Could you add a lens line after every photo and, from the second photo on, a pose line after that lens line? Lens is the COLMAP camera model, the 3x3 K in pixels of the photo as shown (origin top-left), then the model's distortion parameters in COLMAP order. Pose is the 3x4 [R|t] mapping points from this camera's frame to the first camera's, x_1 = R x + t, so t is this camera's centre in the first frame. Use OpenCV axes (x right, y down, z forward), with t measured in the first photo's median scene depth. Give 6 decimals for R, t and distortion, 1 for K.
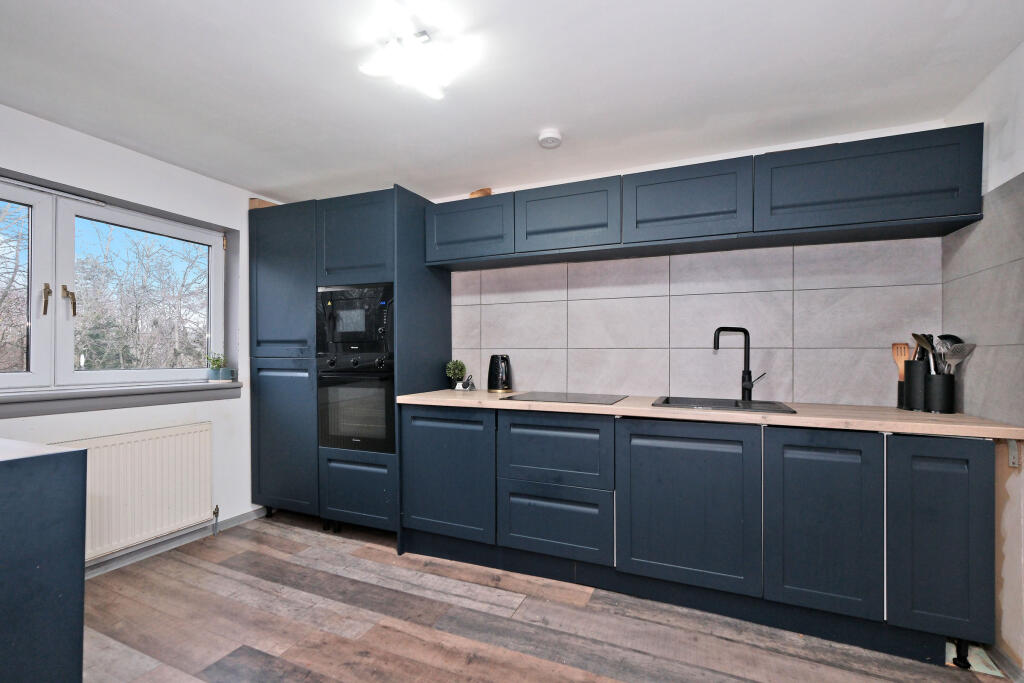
lens RADIAL K [[449.1, 0, 510.9], [0, 449.1, 348.5], [0, 0, 1]] dist [-0.000412, -0.000310]
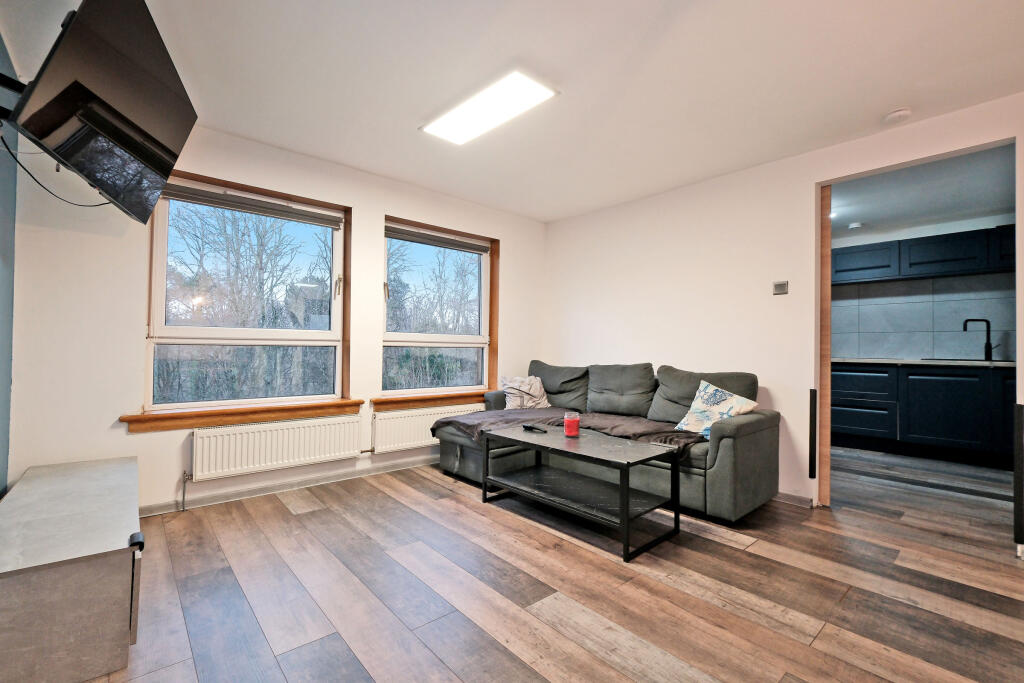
lens RADIAL K [[449.1, 0, 514.2], [0, 449.1, 337.8], [0, 0, 1]] dist [-0.000412, -0.000310]
pose [[0.901272, -0.007076, -0.433197, -0.427184], [0.004239, 0.999963, -0.007515, 0.037163], [0.433234, 0.004936, 0.901268, -1.500049]]
